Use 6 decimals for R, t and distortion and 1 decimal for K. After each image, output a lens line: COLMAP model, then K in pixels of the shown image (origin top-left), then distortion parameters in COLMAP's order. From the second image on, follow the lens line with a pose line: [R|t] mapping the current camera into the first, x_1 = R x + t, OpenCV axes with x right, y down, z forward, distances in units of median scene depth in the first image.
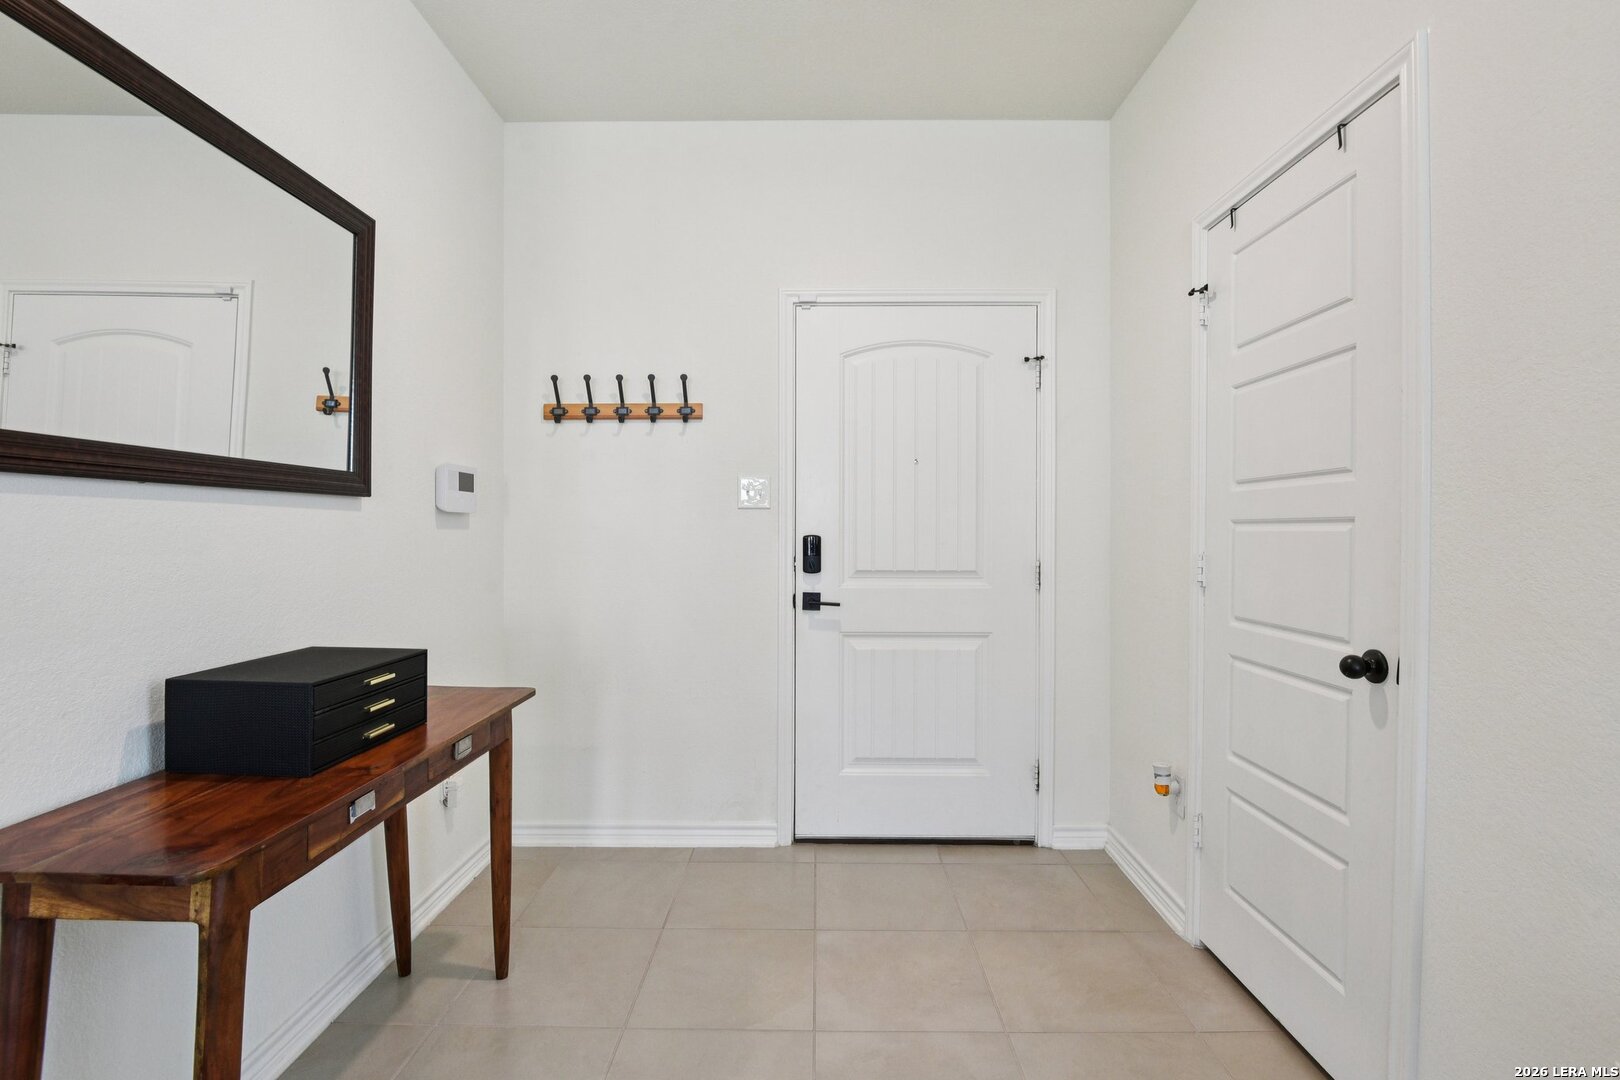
lens RADIAL K [[750.7, 0, 804.8], [0, 750.7, 535.0], [0, 0, 1]] dist [-0.004660, -0.009433]
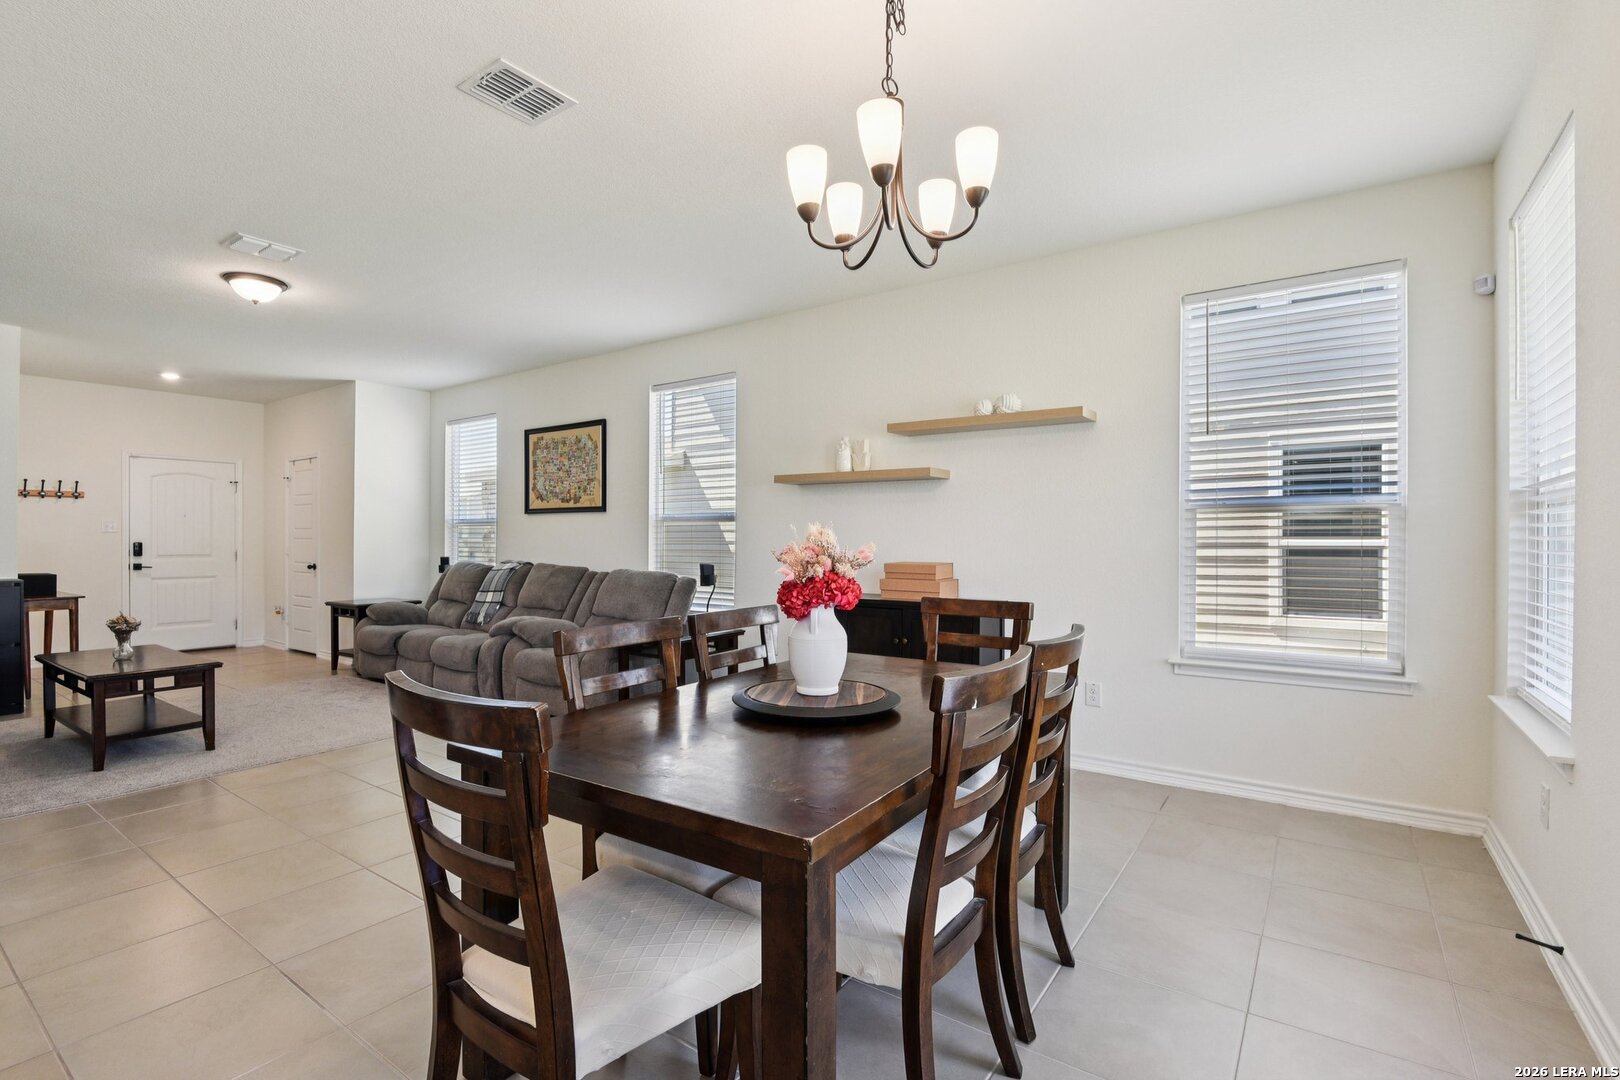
lens RADIAL K [[751.4, 0, 798.6], [0, 751.4, 538.9], [0, 0, 1]] dist [-0.011064, -0.000018]
pose [[0.570200, -0.000228, 0.821506, -0.840496], [0.004167, 0.999988, -0.002614, 0.004817], [-0.821495, 0.004914, 0.570195, -2.497029]]
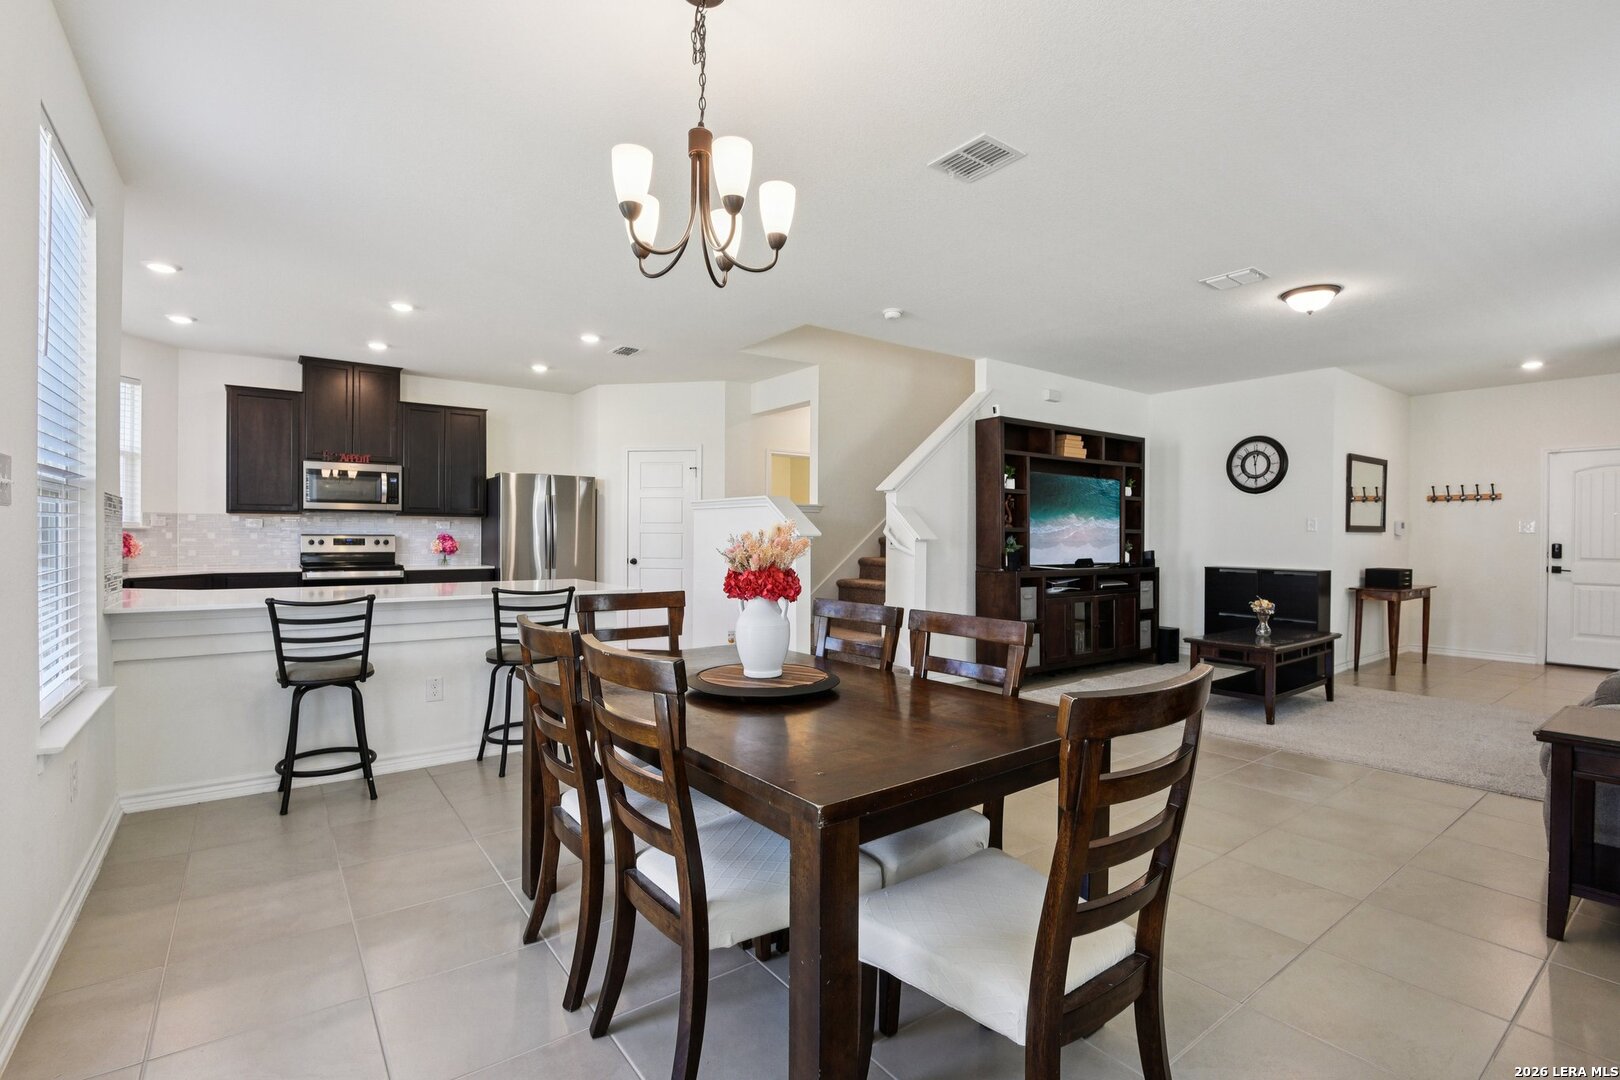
lens RADIAL K [[750.7, 0, 804.8], [0, 750.7, 535.0], [0, 0, 1]] dist [-0.004660, -0.009433]
pose [[0.612781, 0.005739, -0.790232, 0.428569], [-0.011135, 0.999937, -0.001373, 0.002830], [0.790174, 0.009640, 0.612806, -2.551080]]
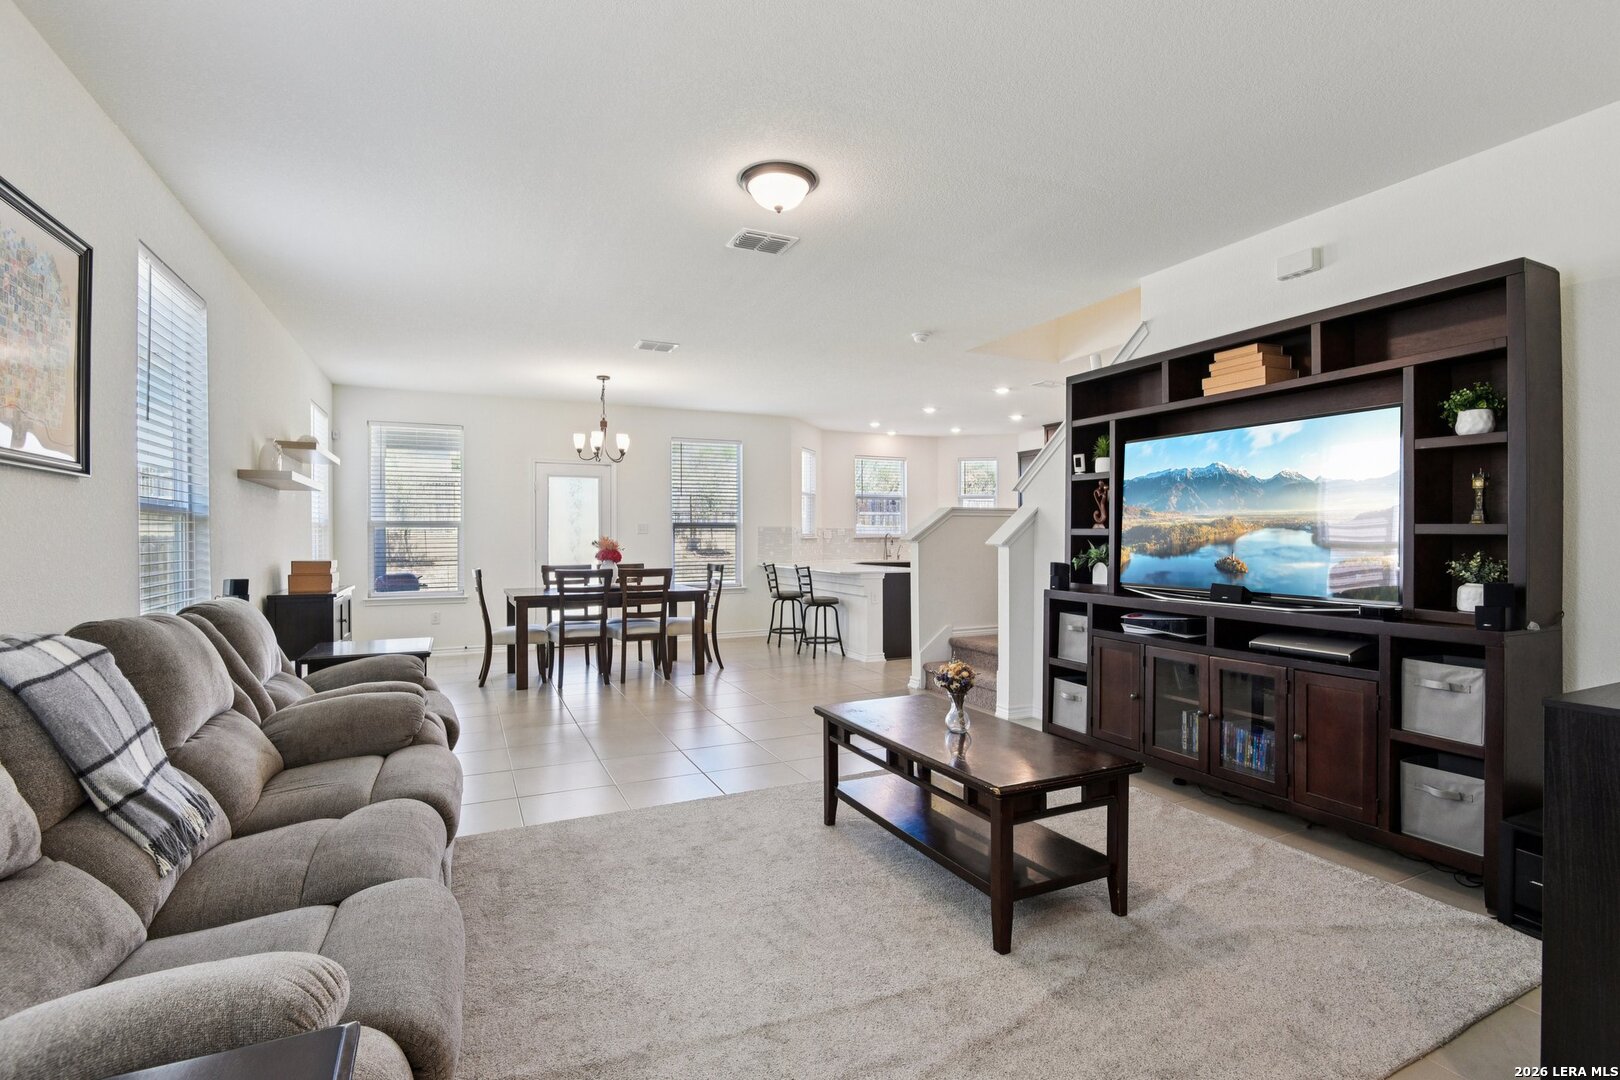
lens RADIAL K [[751.4, 0, 798.6], [0, 751.4, 538.9], [0, 0, 1]] dist [-0.011064, -0.000018]
pose [[-0.904402, 0.001491, -0.426678, 0.254893], [-0.002526, 0.999958, 0.008847, -0.020070], [0.426674, 0.009079, -0.904360, 0.359927]]
